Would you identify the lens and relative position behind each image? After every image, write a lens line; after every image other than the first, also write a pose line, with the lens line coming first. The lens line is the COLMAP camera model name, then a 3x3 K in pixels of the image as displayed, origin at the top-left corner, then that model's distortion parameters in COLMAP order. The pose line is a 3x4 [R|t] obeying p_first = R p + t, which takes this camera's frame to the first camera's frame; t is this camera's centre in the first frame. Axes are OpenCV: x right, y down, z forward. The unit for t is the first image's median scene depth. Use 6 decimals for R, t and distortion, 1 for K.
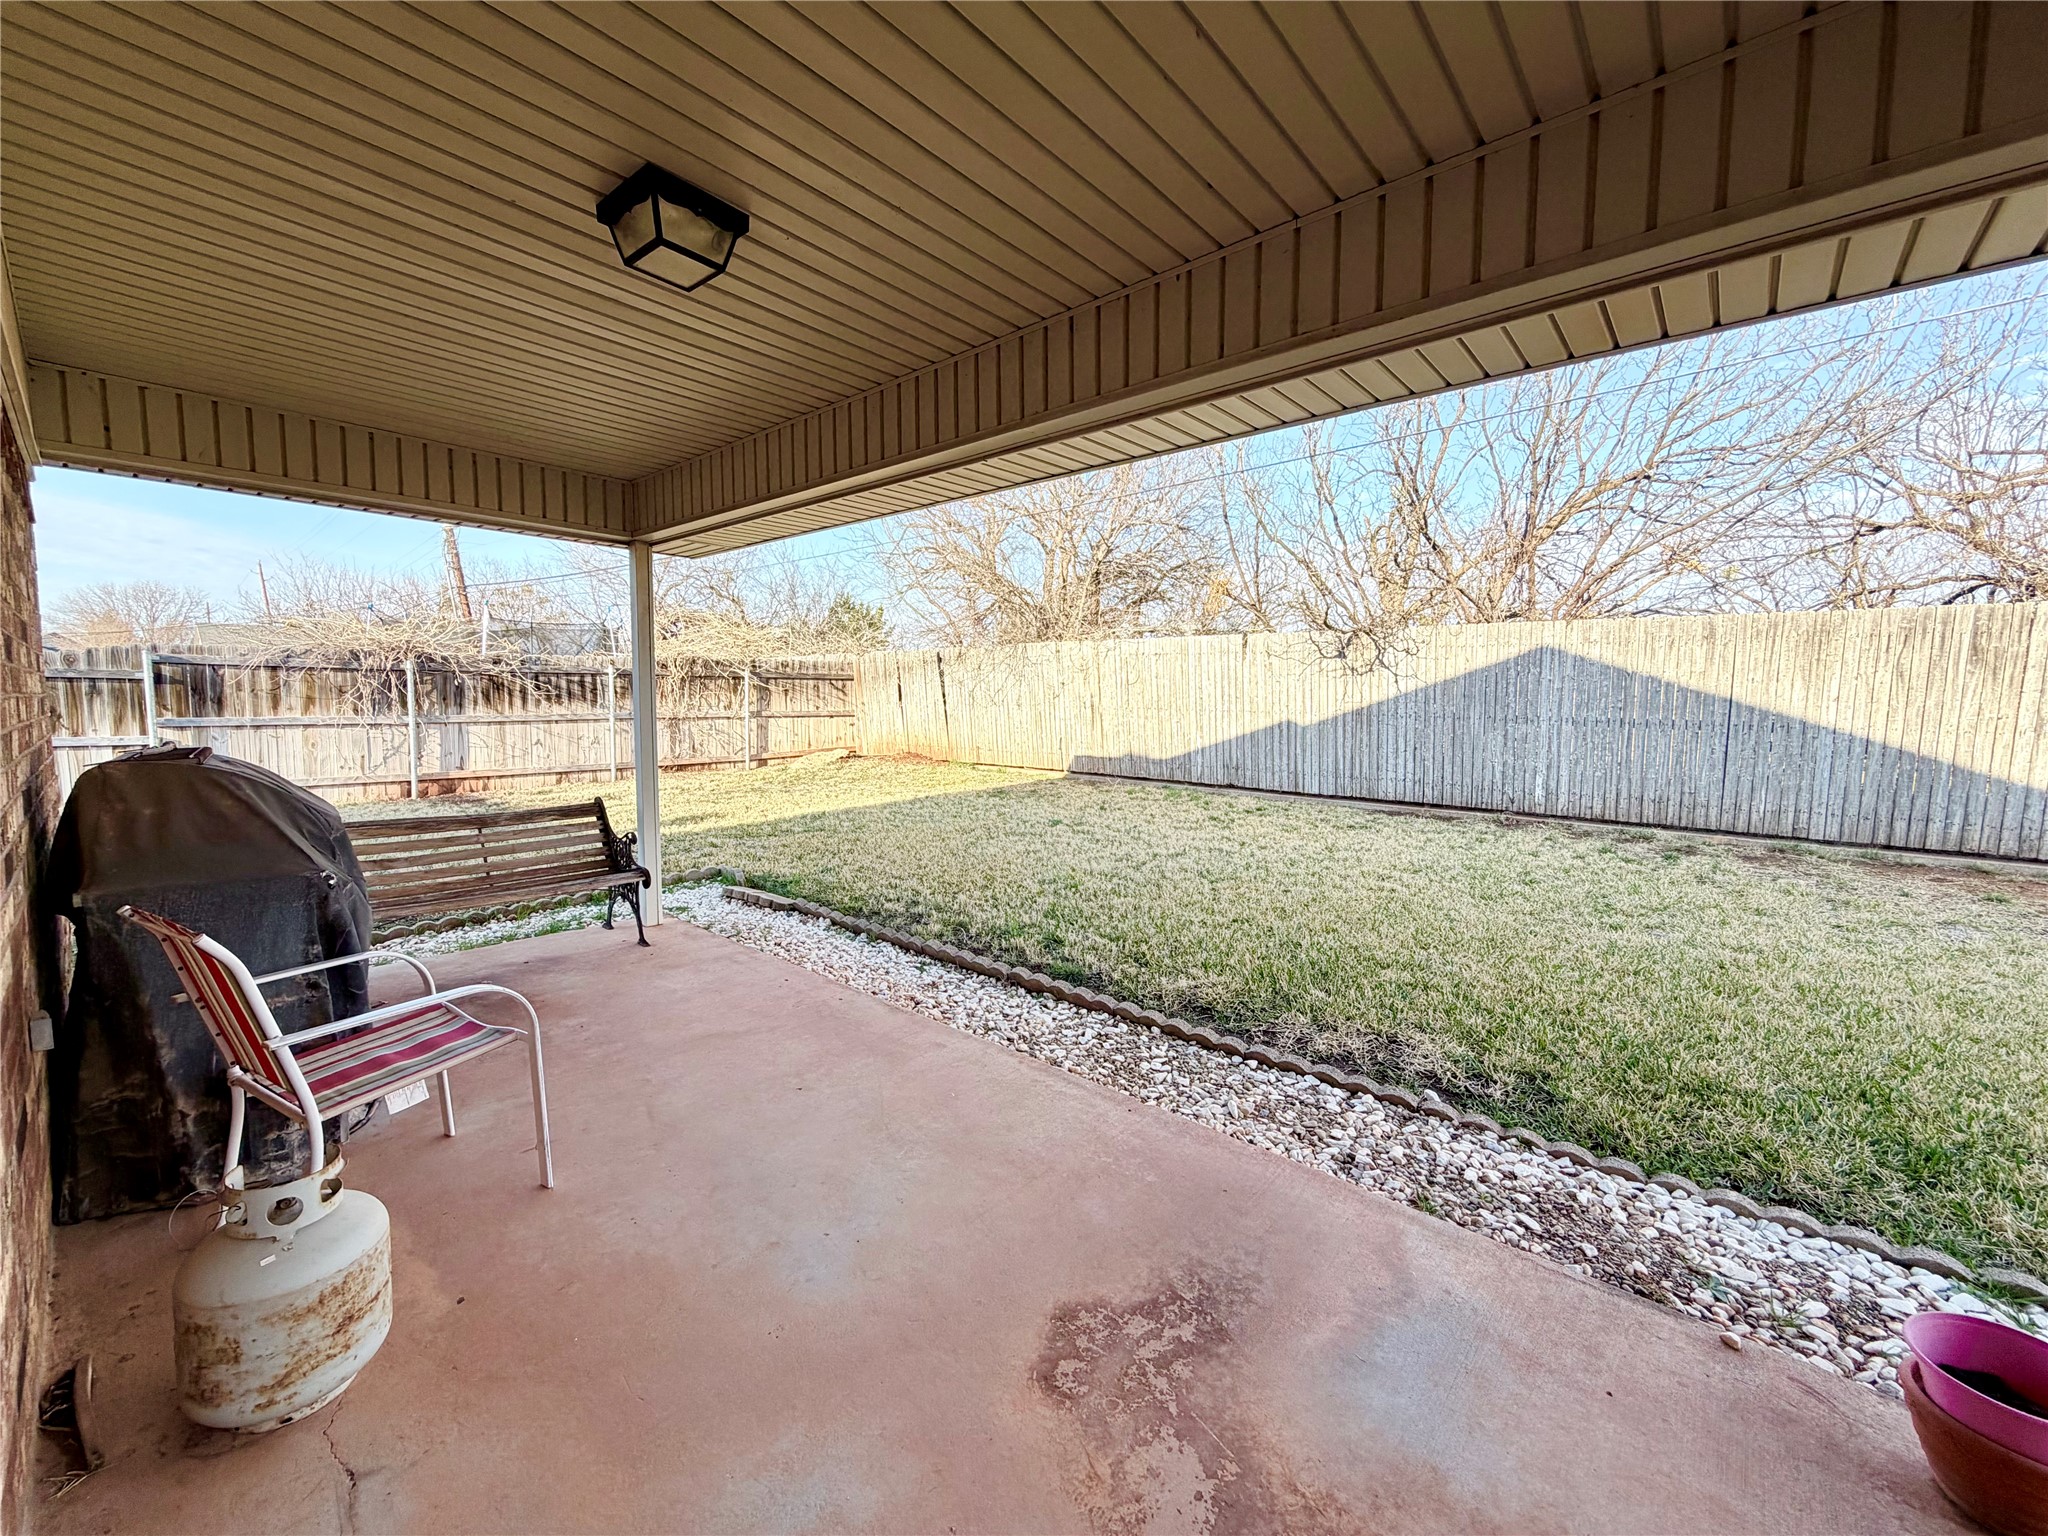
lens RADIAL K [[811.8, 0, 1012.8], [0, 811.8, 765.9], [0, 0, 1]] dist [0.002270, 0.000192]
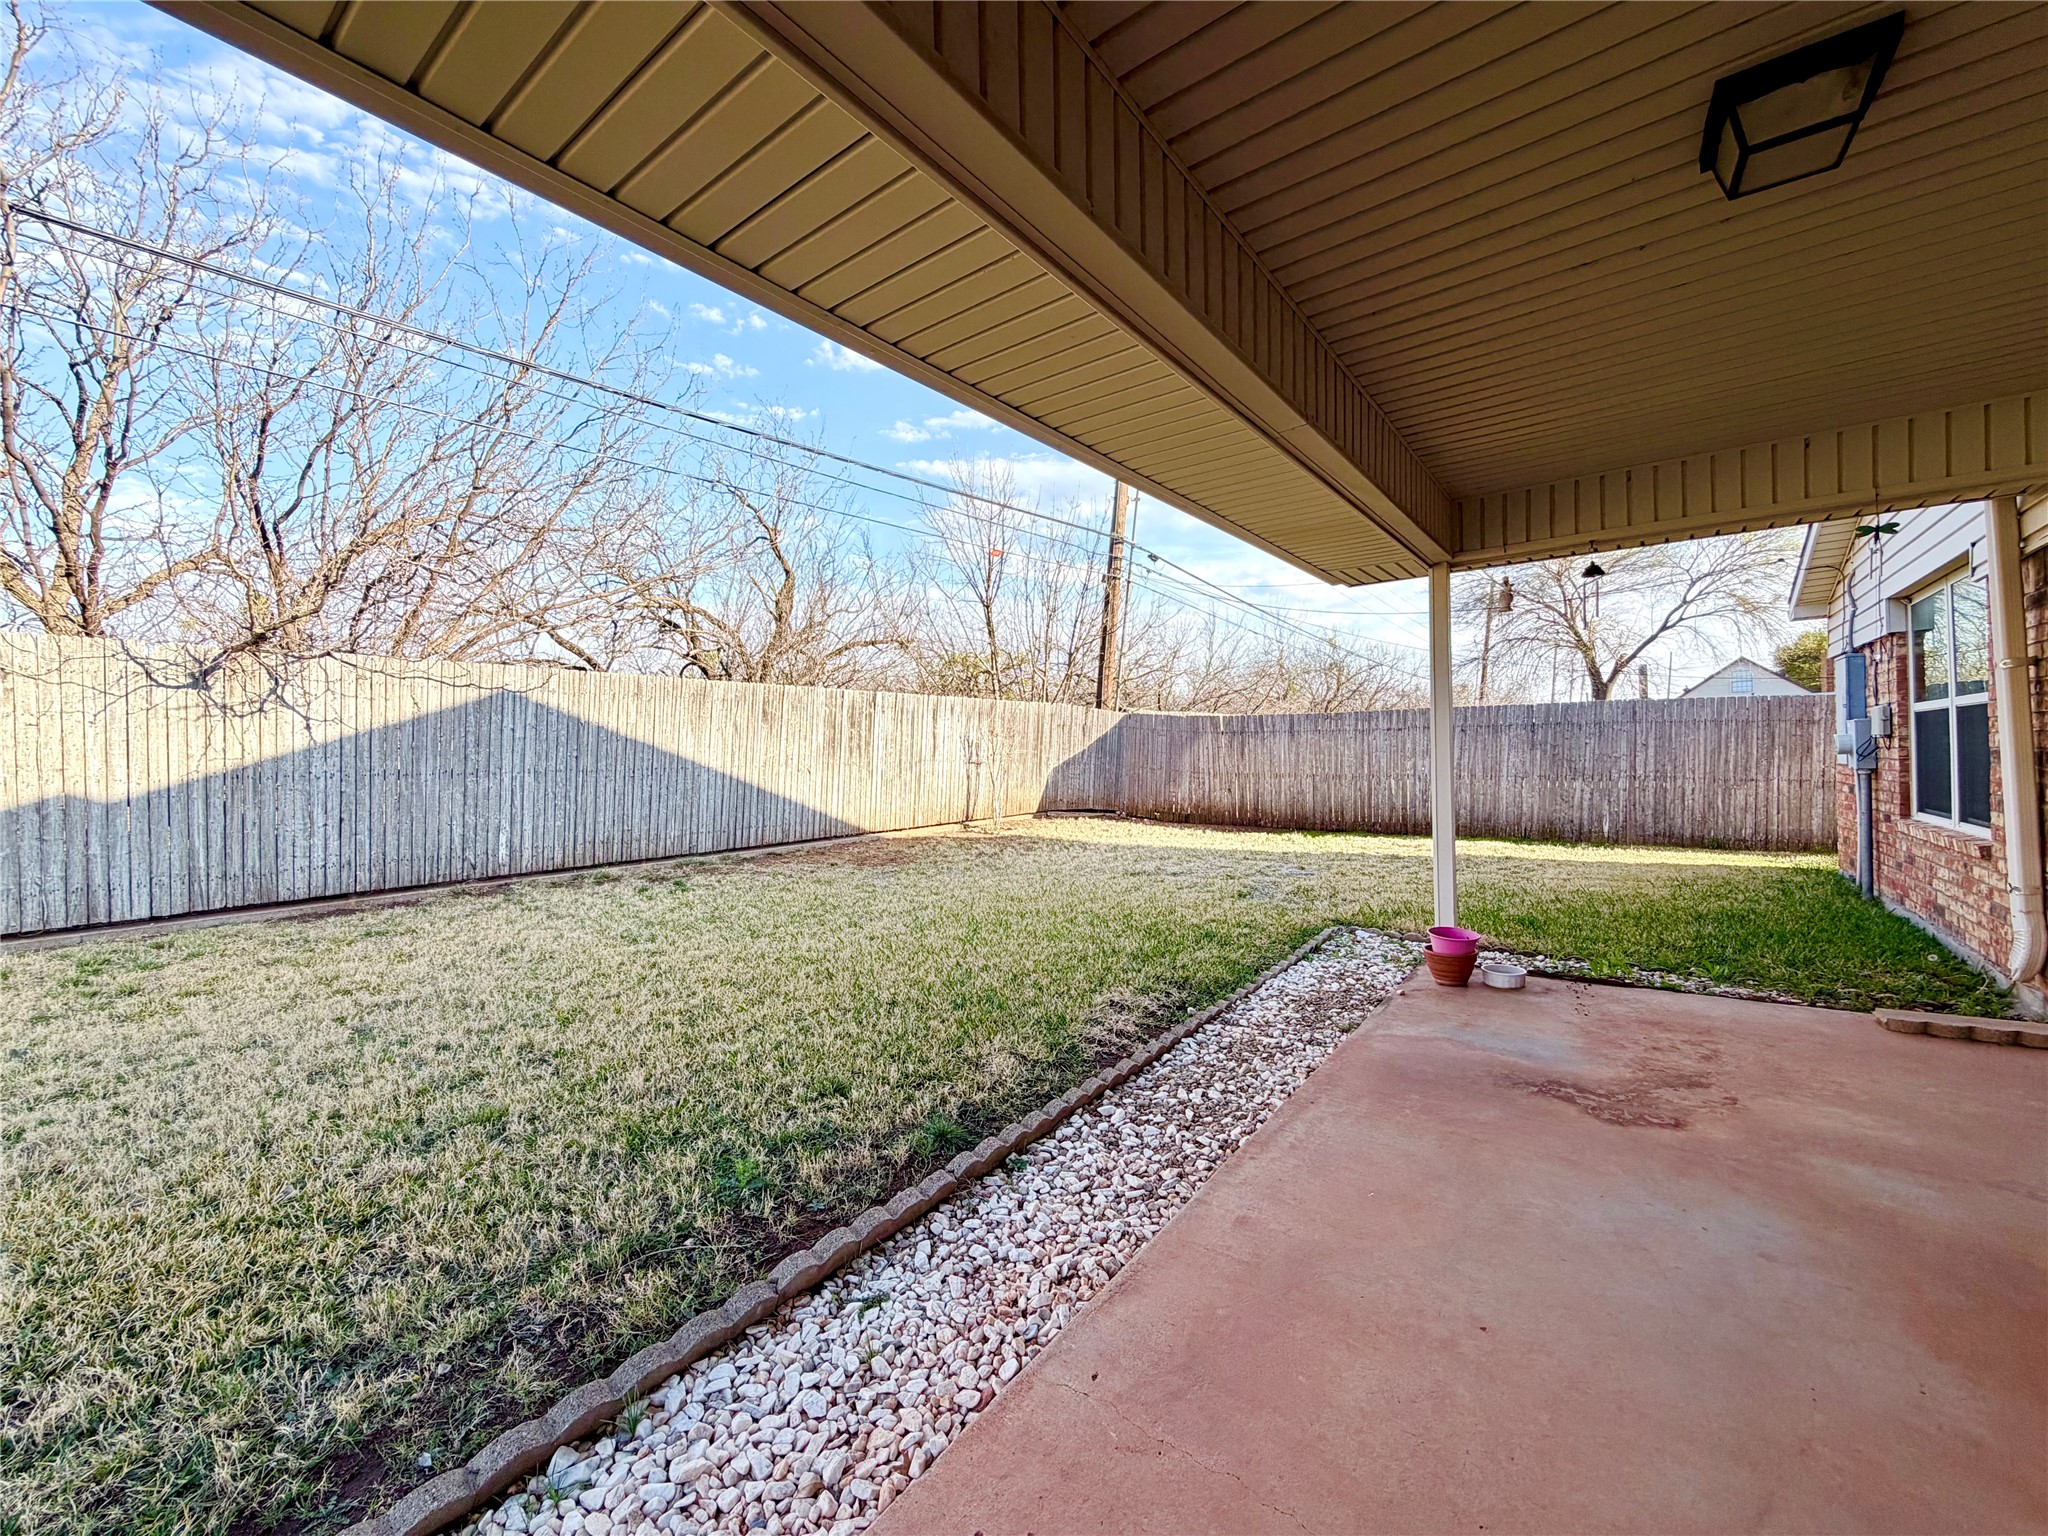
lens RADIAL K [[820.5, 0, 1015.9], [0, 820.5, 767.3], [0, 0, 1]] dist [0.001556, 0.000052]
pose [[-0.078304, -0.026482, 0.996578, -0.326730], [0.105938, 0.993766, 0.034731, -0.034354], [-0.991285, 0.108295, -0.075011, 0.521978]]
